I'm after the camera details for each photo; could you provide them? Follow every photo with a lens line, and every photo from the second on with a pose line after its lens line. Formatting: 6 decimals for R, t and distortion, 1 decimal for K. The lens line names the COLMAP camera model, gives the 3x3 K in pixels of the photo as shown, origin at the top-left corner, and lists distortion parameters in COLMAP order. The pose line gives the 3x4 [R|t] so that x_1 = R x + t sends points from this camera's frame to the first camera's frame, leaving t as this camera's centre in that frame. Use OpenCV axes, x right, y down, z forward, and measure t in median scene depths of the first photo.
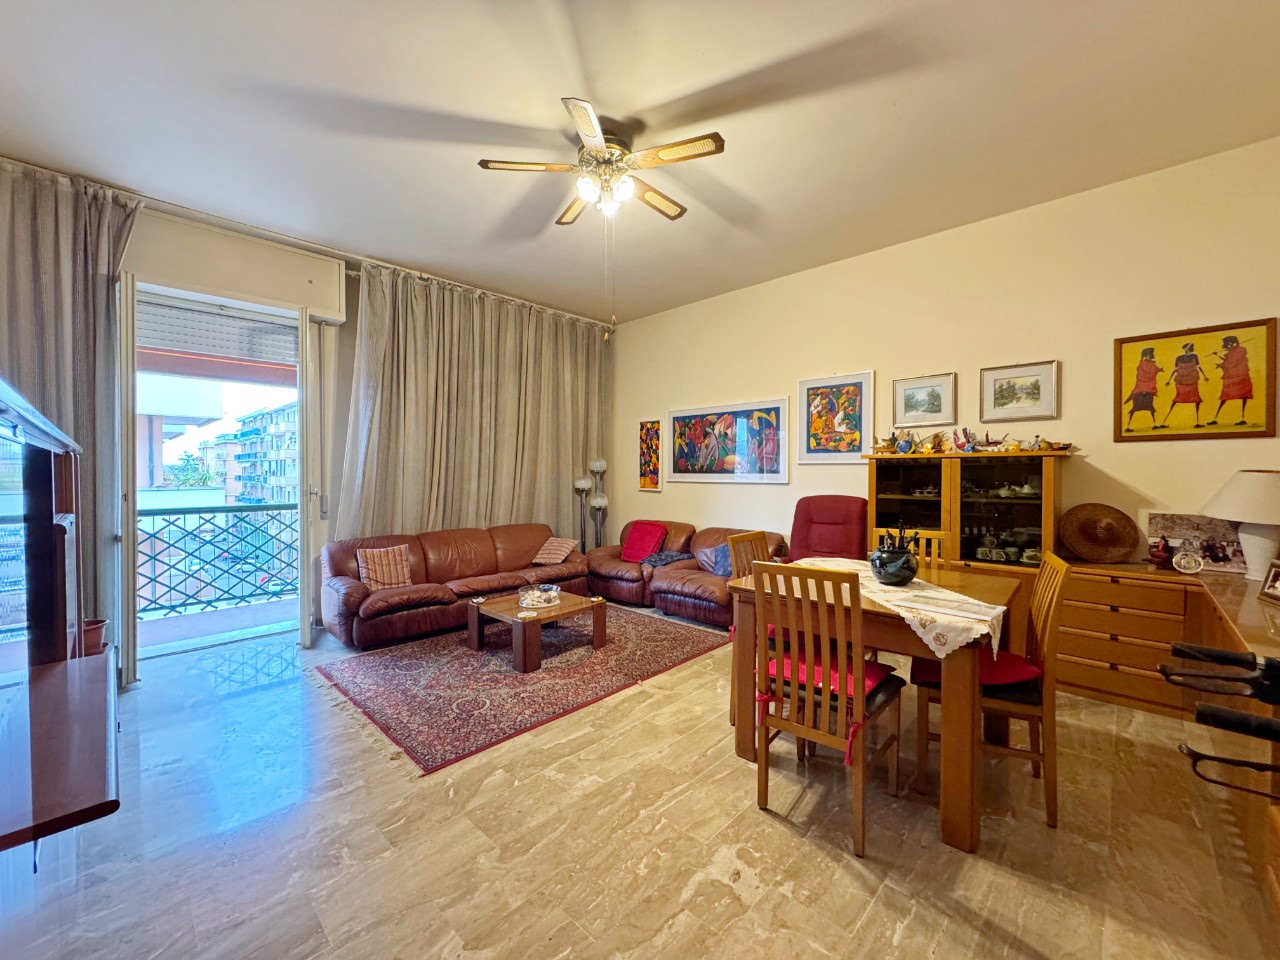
lens RADIAL K [[512.6, 0, 644.7], [0, 512.6, 477.3], [0, 0, 1]] dist [-0.004320, 0.001048]
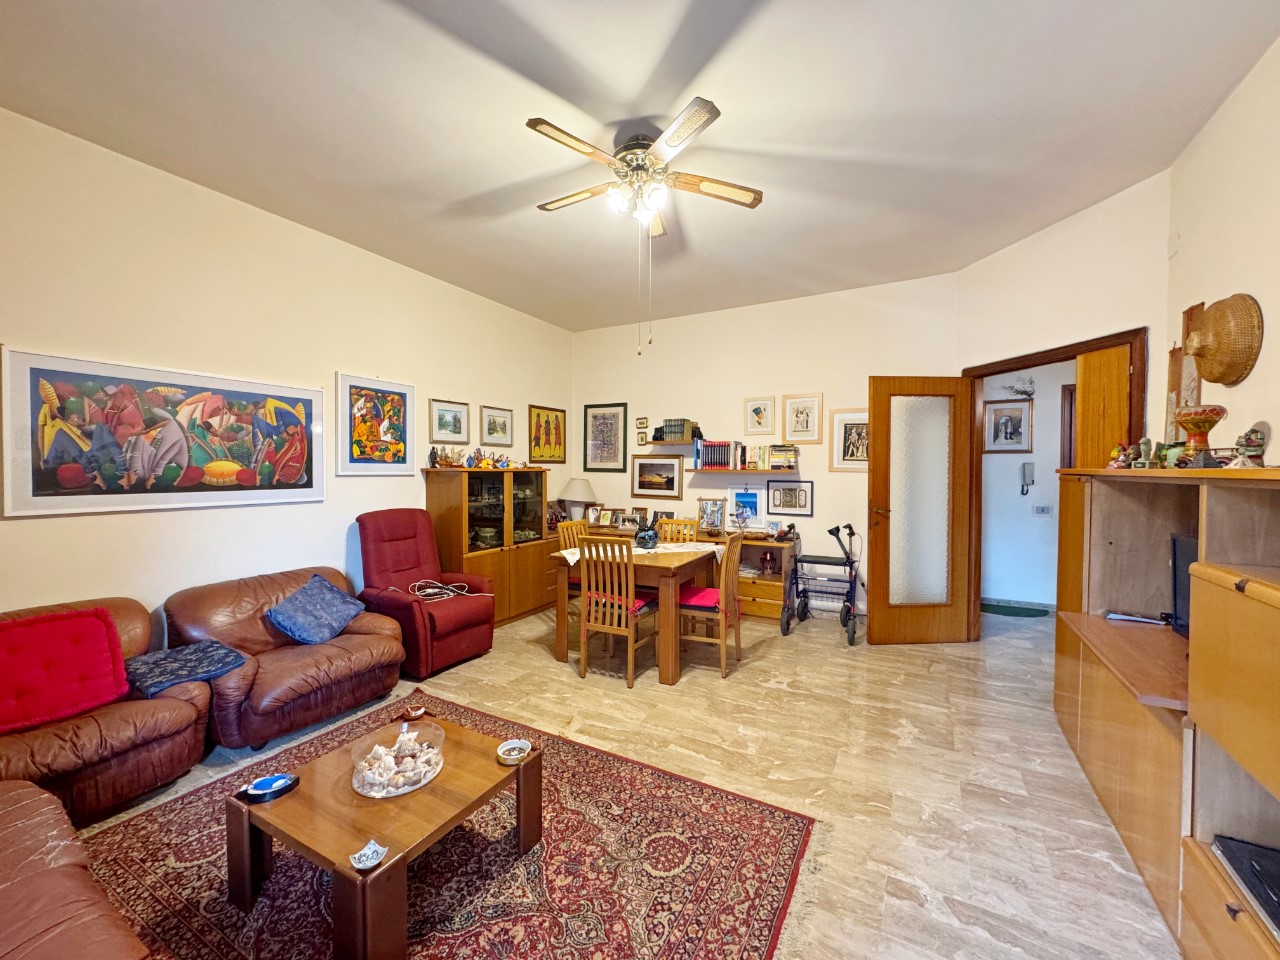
lens RADIAL K [[512.6, 0, 636.6], [0, 512.6, 474.0], [0, 0, 1]] dist [-0.004320, 0.001048]
pose [[-0.251151, -0.006957, 0.967923, -0.631765], [0.011758, 0.999878, 0.010237, -0.032629], [-0.967876, 0.013952, -0.251039, 0.782998]]
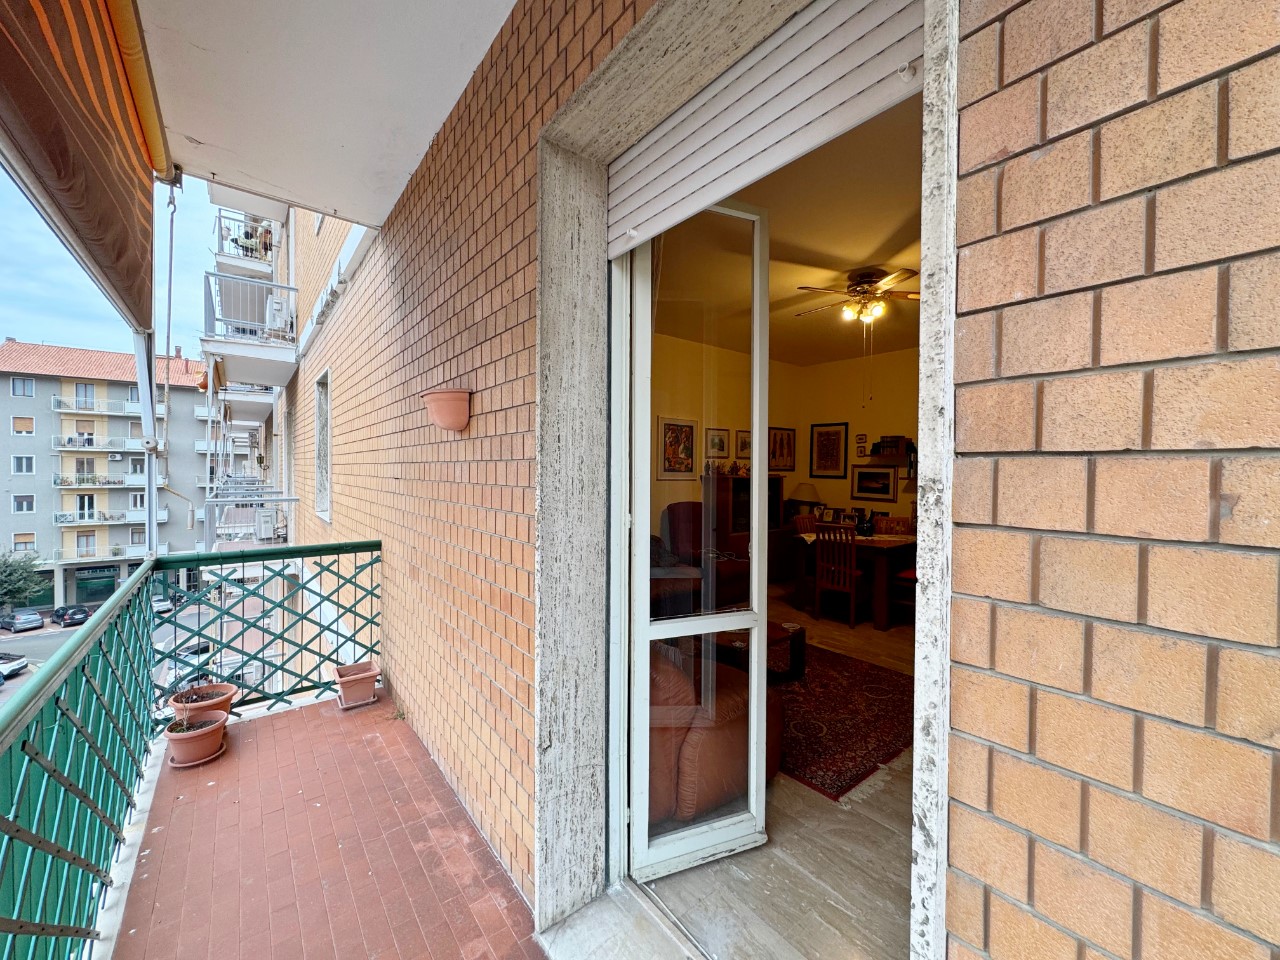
lens RADIAL K [[512.6, 0, 634.4], [0, 512.6, 474.7], [0, 0, 1]] dist [-0.004320, 0.001048]
pose [[0.142920, -0.009737, 0.989686, -1.062011], [0.001860, 0.999952, 0.009569, -0.054386], [-0.989732, 0.000474, 0.142932, 0.914907]]
